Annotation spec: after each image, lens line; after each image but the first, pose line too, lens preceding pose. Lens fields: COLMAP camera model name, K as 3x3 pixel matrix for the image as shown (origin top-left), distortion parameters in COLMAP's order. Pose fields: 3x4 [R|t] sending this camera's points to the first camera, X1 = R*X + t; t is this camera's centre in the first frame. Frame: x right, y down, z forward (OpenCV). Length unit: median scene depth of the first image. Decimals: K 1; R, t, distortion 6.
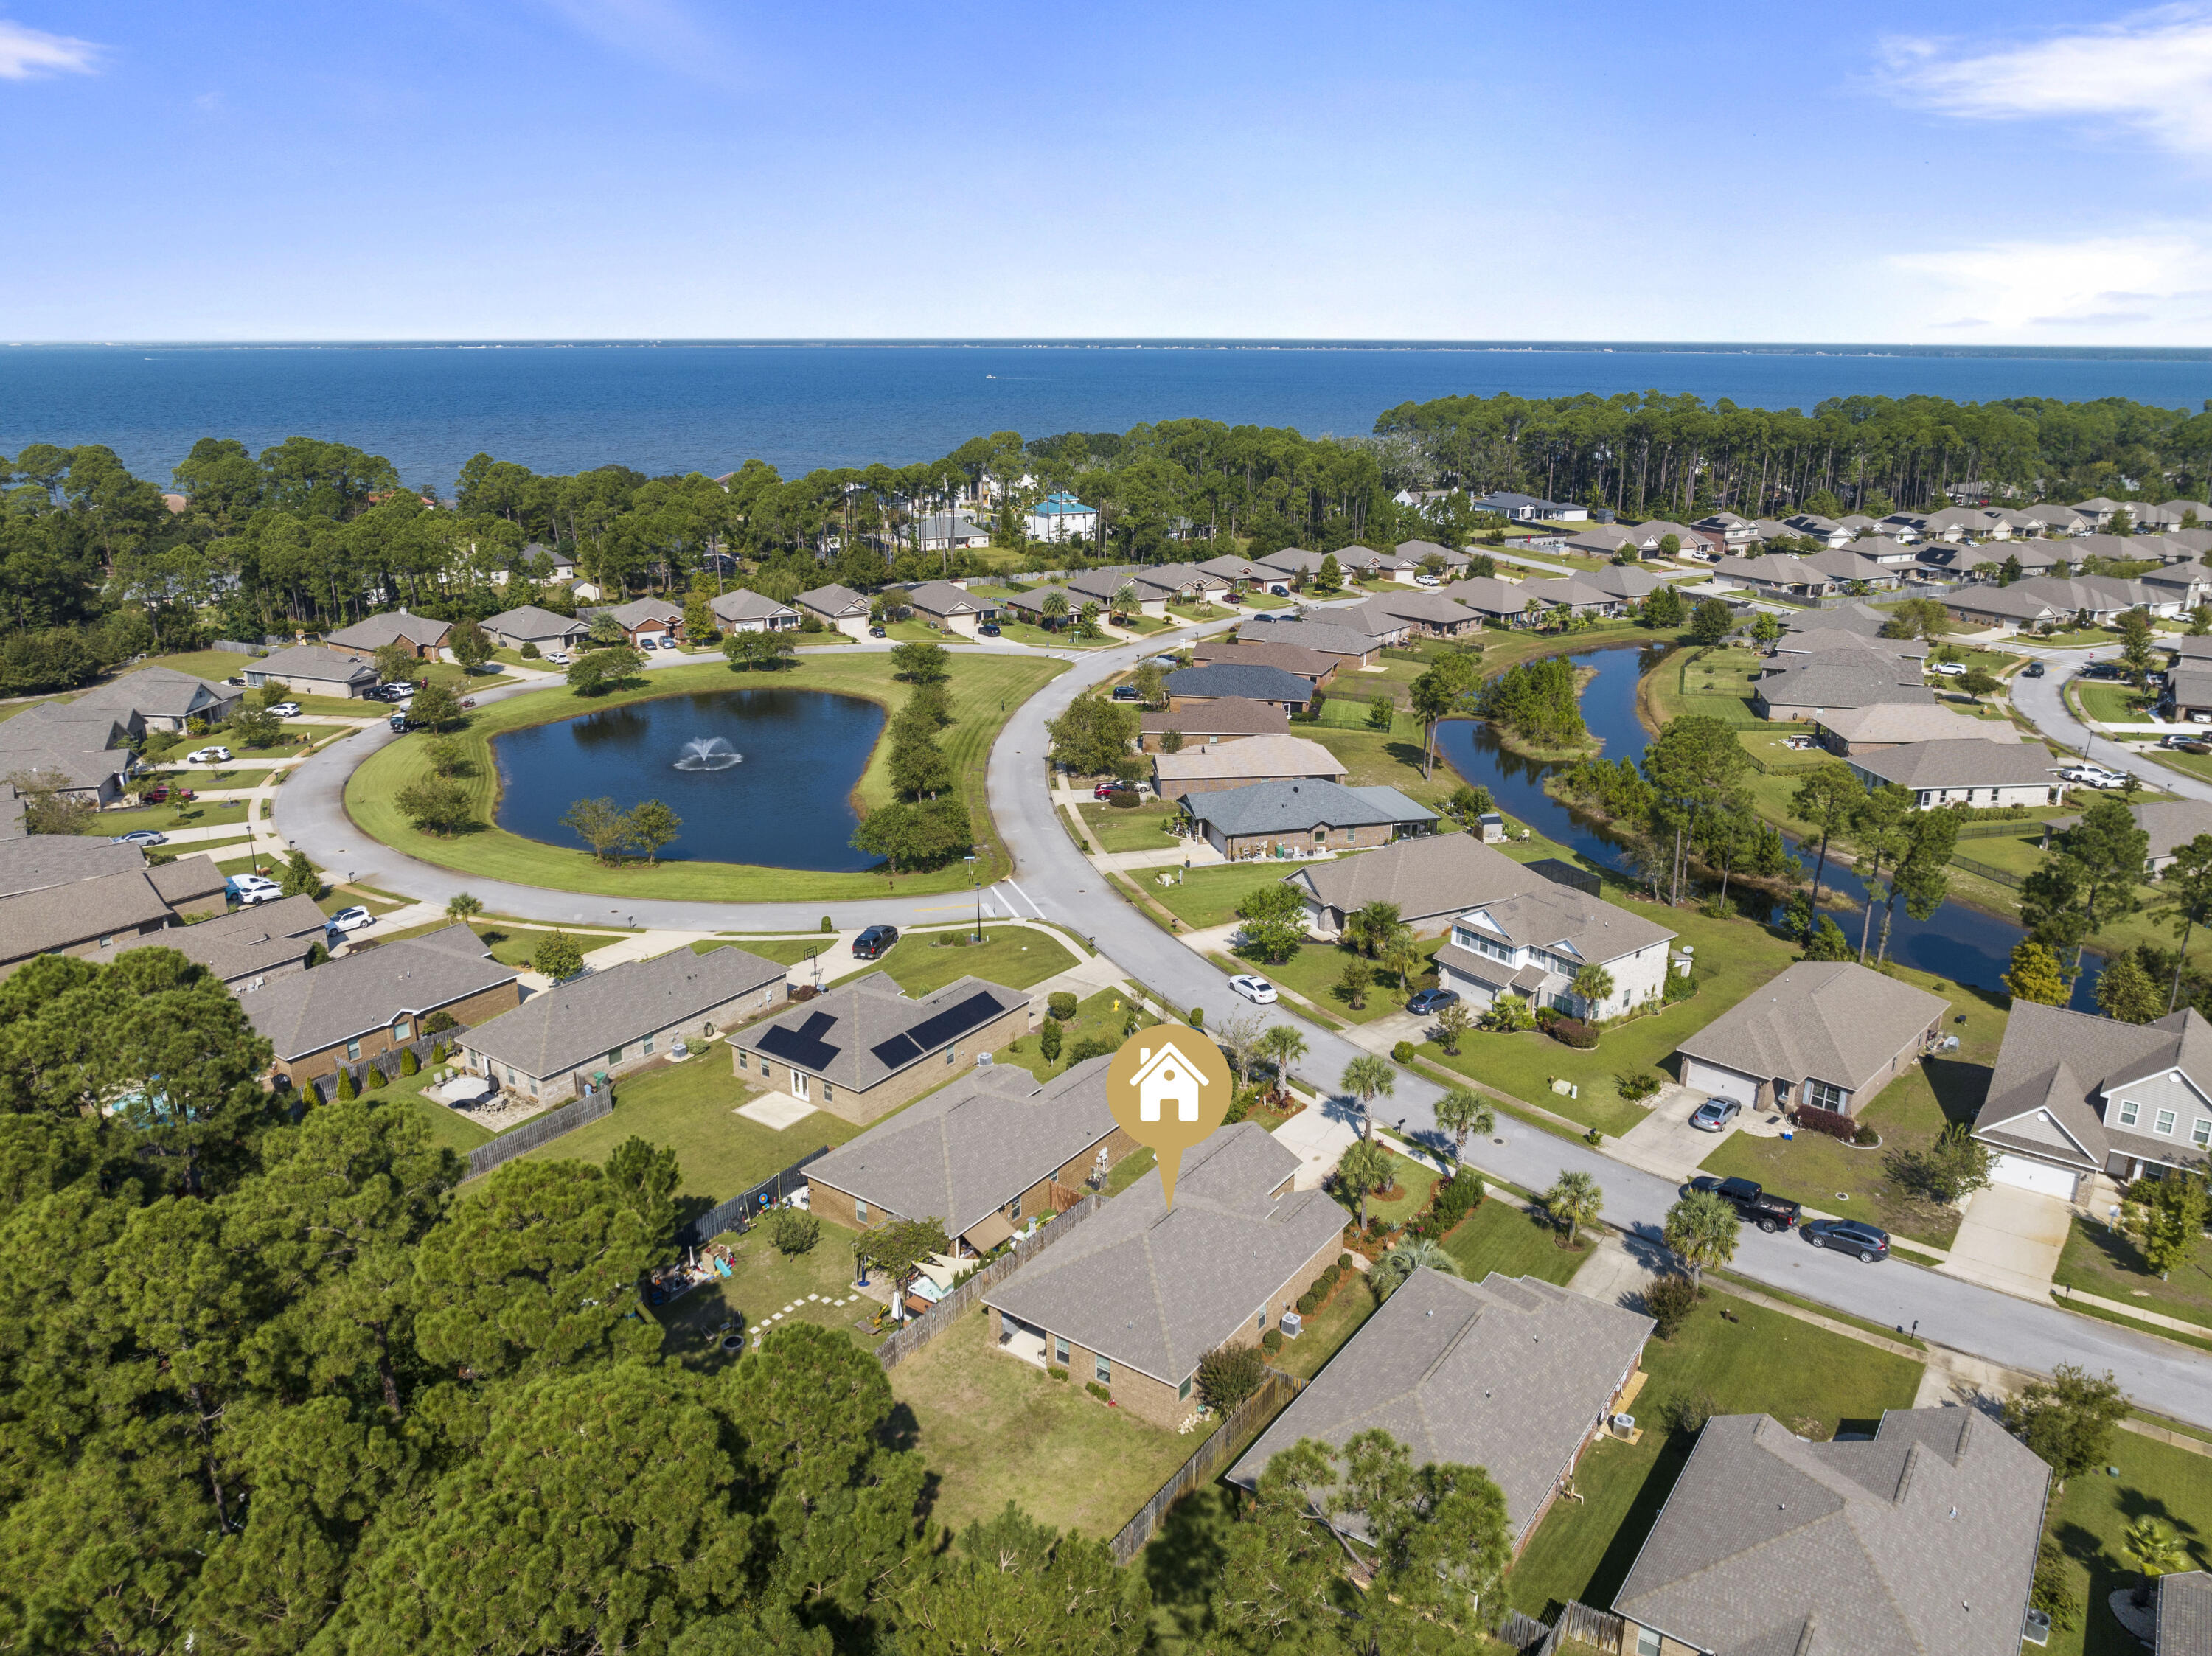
lens RADIAL K [[1534.4, 0, 1121.7], [0, 1534.4, 840.8], [0, 0, 1]] dist [-0.043025, 0.009586]
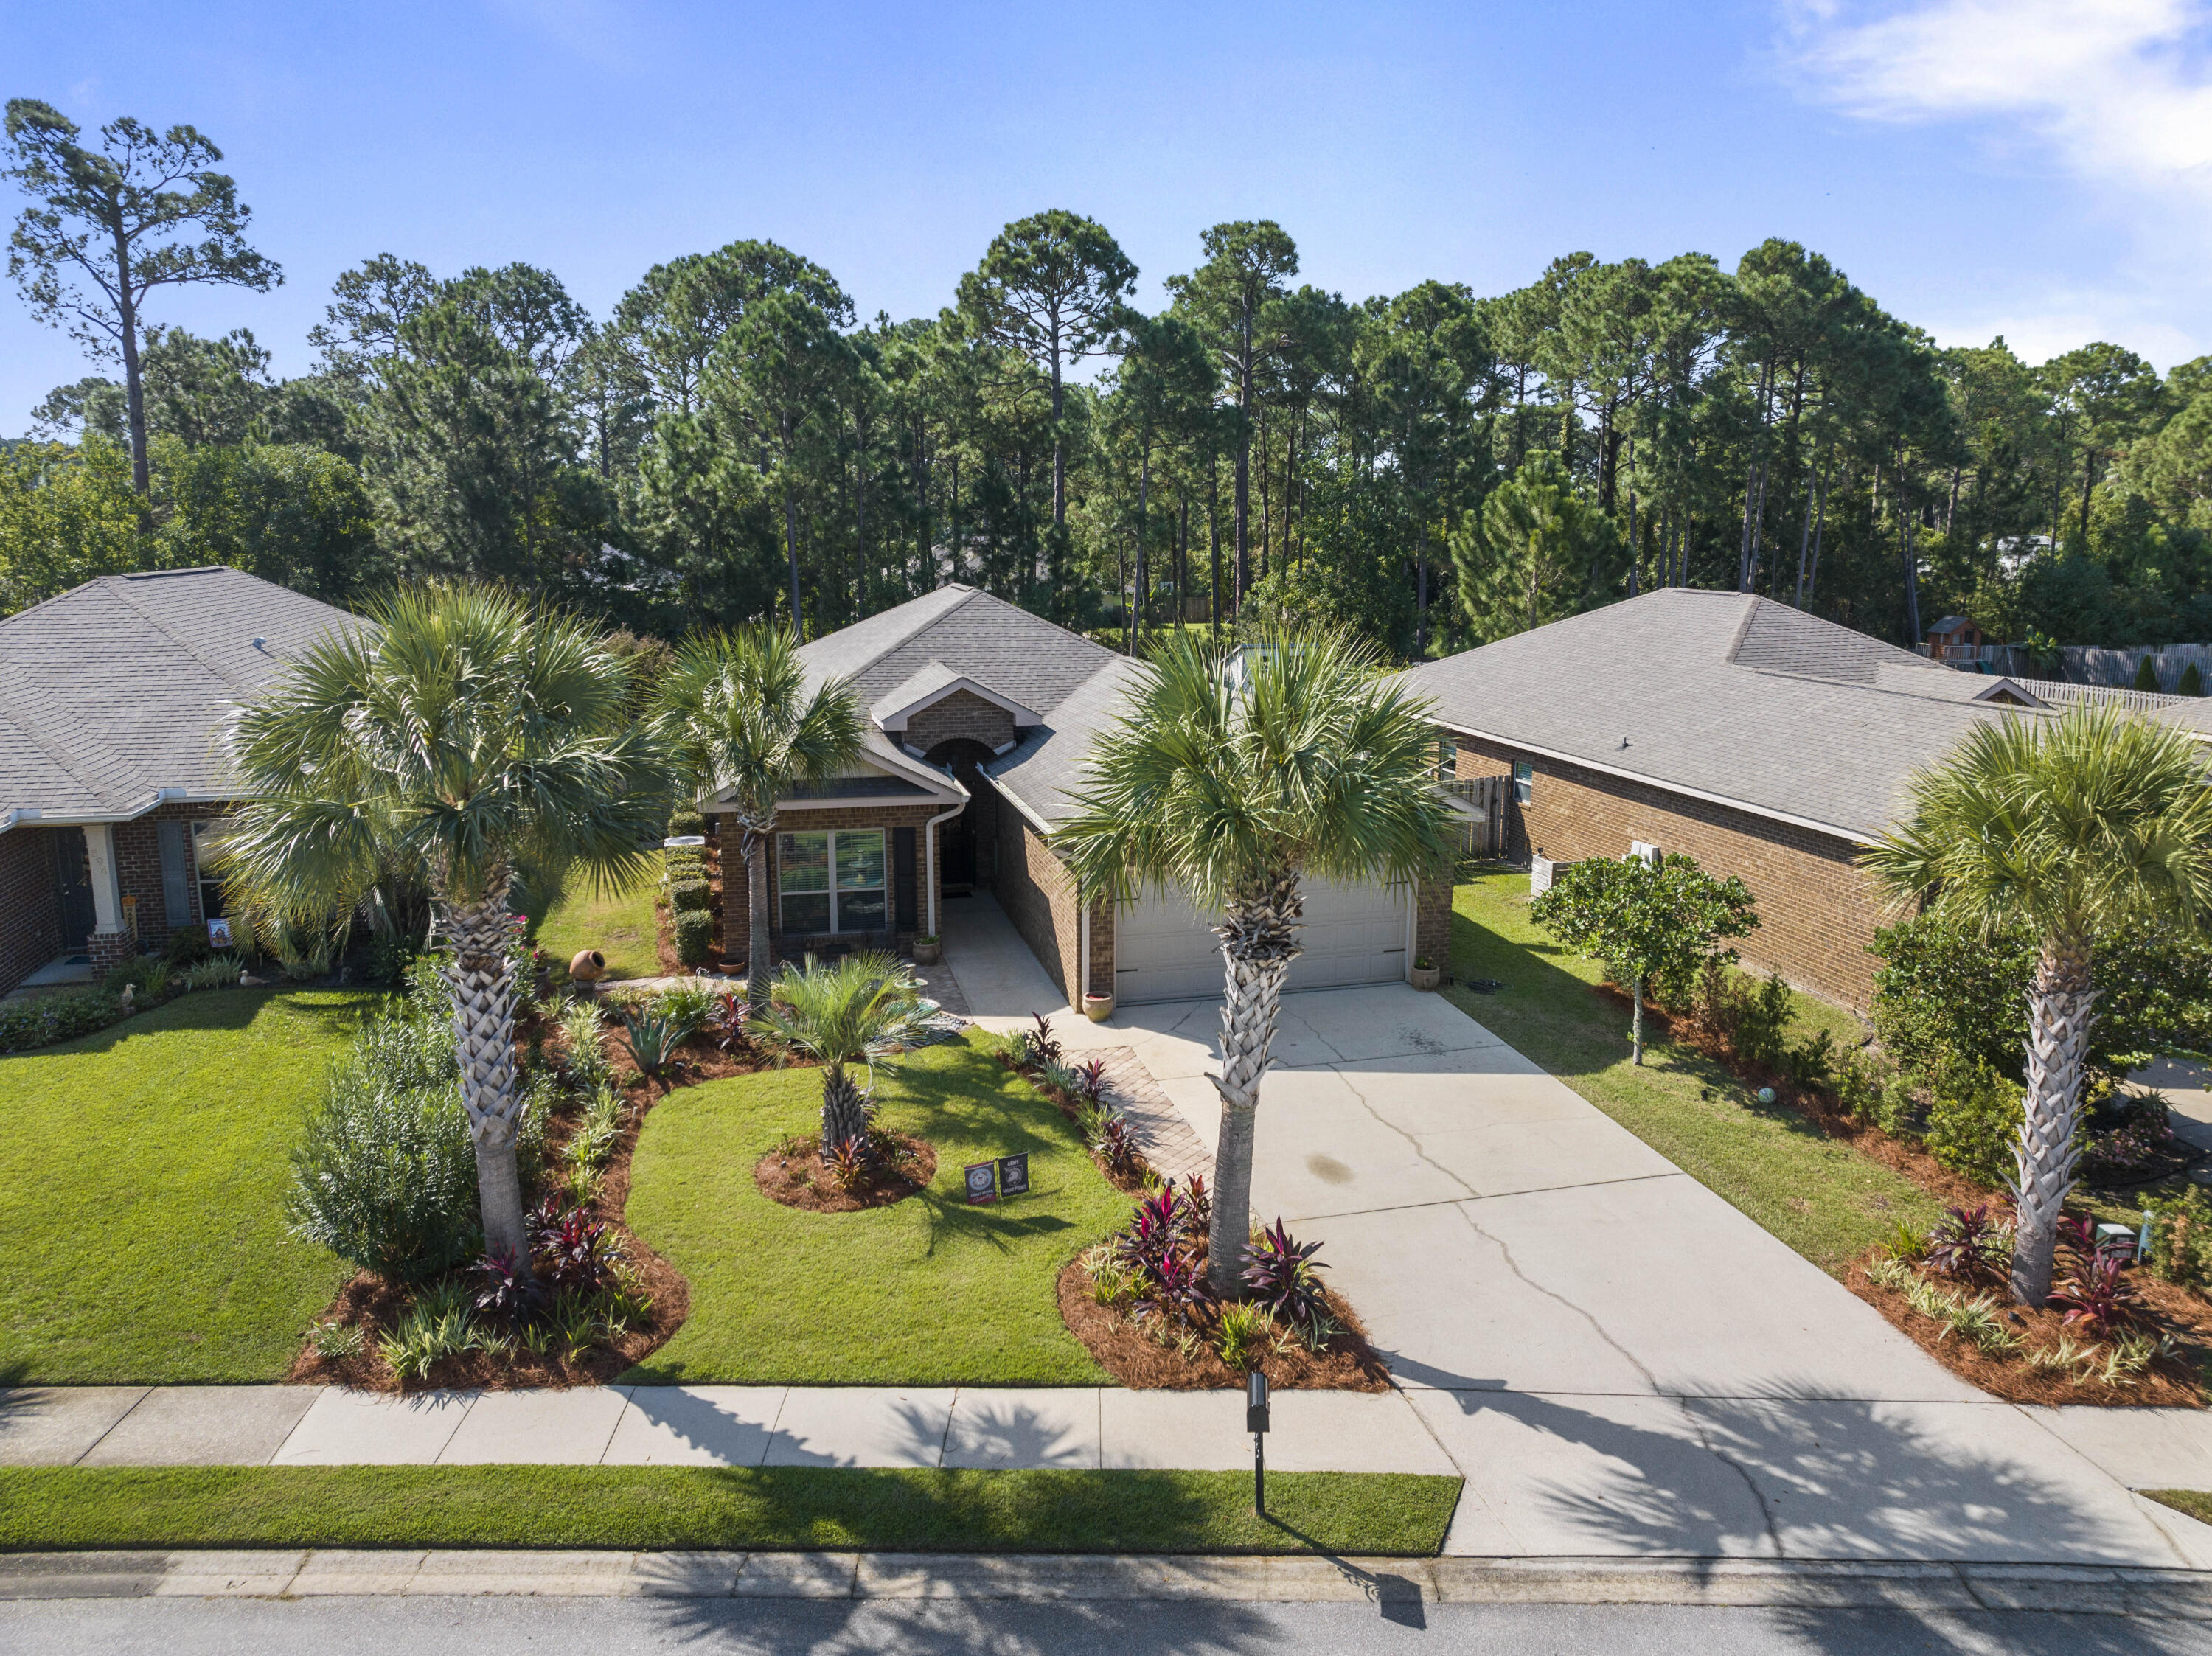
lens RADIAL K [[1534.4, 0, 1121.7], [0, 1534.4, 840.8], [0, 0, 1]] dist [-0.043025, 0.009586]
pose [[-0.644307, 0.147833, -0.750342, 0.226100], [-0.241646, 0.891519, 0.383146, 0.087069], [0.725586, 0.428182, -0.538689, 0.866936]]
